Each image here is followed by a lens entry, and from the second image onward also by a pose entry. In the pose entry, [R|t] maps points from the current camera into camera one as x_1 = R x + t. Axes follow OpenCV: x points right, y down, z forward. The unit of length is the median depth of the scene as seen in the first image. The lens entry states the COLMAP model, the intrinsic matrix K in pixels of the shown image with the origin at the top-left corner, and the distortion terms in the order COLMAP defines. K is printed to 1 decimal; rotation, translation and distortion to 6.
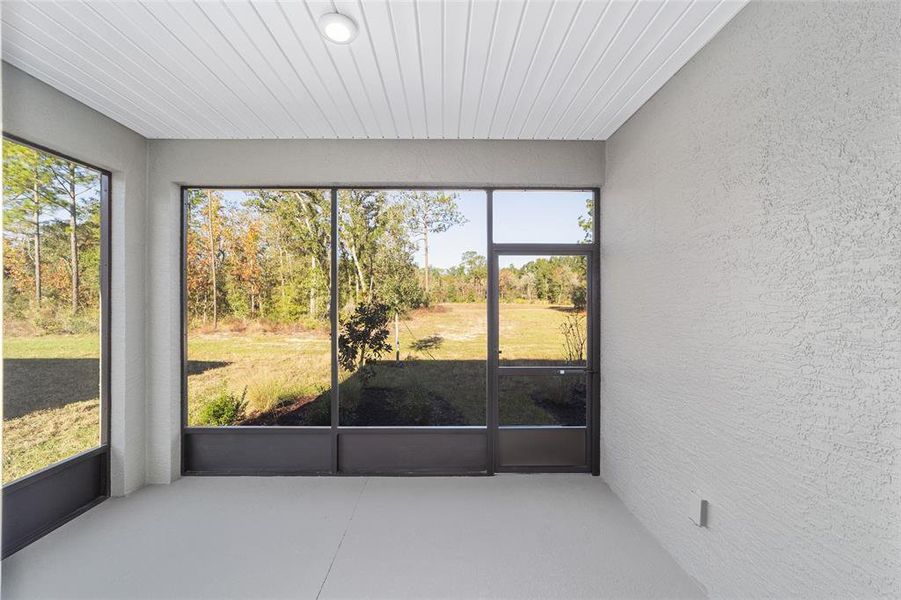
lens RADIAL K [[345.8, 0, 449.4], [0, 345.8, 299.4], [0, 0, 1]] dist [-0.006471, 0.003027]
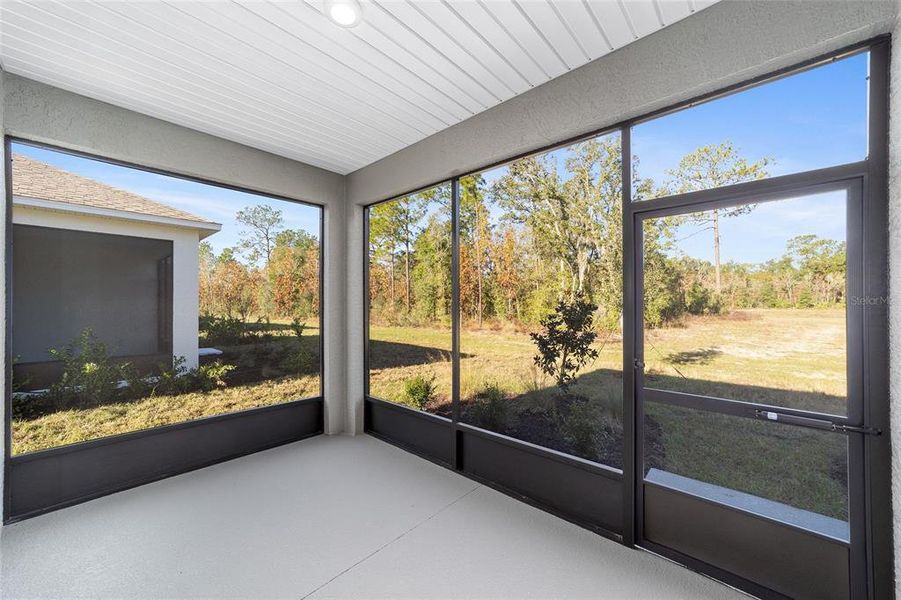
lens RADIAL K [[345.8, 0, 452.5], [0, 345.8, 302.4], [0, 0, 1]] dist [-0.006471, 0.003027]
pose [[0.738256, -0.004475, -0.674505, 0.056179], [0.000641, 0.999982, -0.005933, 0.006264], [0.674520, 0.003947, 0.738246, 0.045977]]
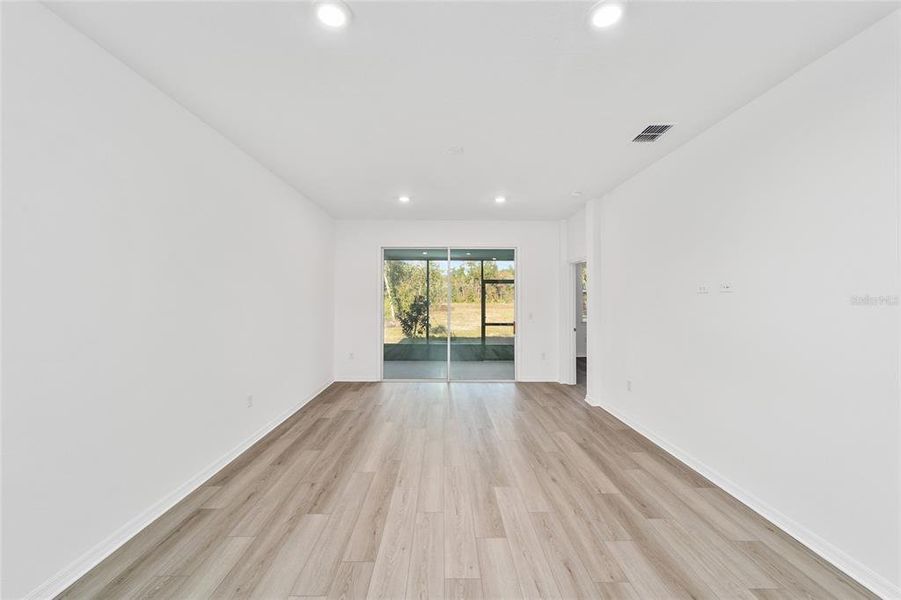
lens RADIAL K [[345.8, 0, 443.4], [0, 345.8, 293.7], [0, 0, 1]] dist [-0.006471, 0.003027]
pose [[0.999871, 0.000561, -0.016030, -0.026515], [-0.000831, 0.999857, -0.016869, 0.000922], [0.016018, 0.016880, 0.999729, -0.315625]]
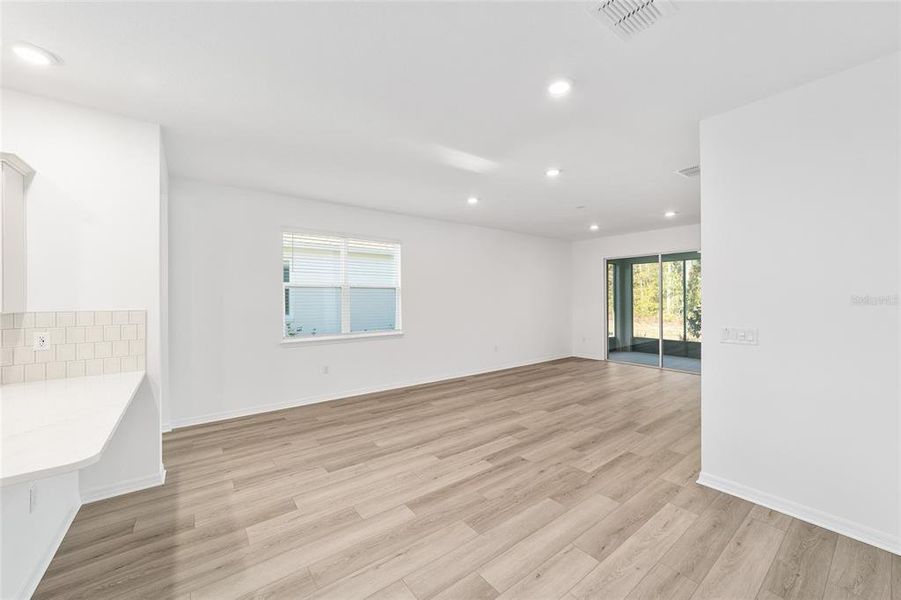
lens RADIAL K [[345.8, 0, 449.8], [0, 345.8, 301.1], [0, 0, 1]] dist [-0.006471, 0.003027]
pose [[0.595508, 0.000873, -0.803349, 0.140970], [0.005205, 0.999974, 0.004945, 0.001208], [0.803332, -0.007126, 0.595488, -0.396667]]
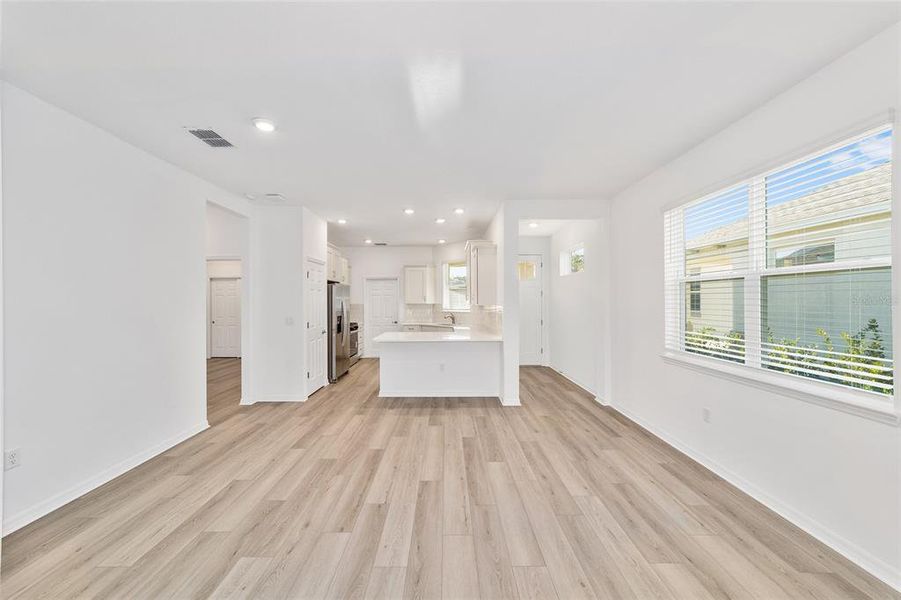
lens RADIAL K [[345.8, 0, 446.1], [0, 345.8, 299.7], [0, 0, 1]] dist [-0.006471, 0.003027]
pose [[-0.999817, 0.000489, 0.019134, -0.010070], [0.000490, 1.000000, 0.000043, 0.000387], [-0.019134, 0.000052, -0.999817, -0.151884]]
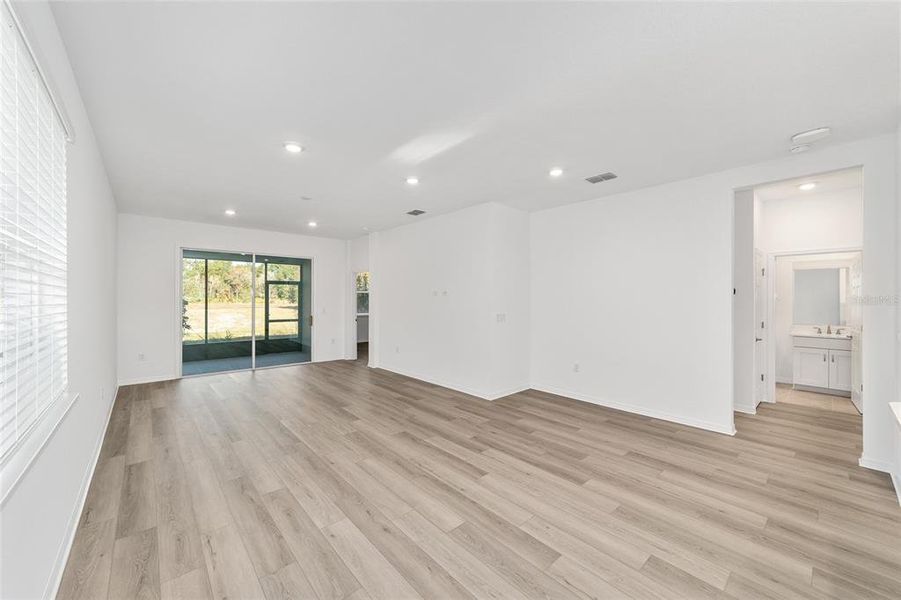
lens RADIAL K [[345.8, 0, 444.2], [0, 345.8, 297.6], [0, 0, 1]] dist [-0.006471, 0.003027]
pose [[0.764790, 0.001608, 0.644278, -0.110067], [0.000728, 0.999994, -0.003361, 0.001422], [-0.644279, 0.003039, 0.764784, -0.405797]]
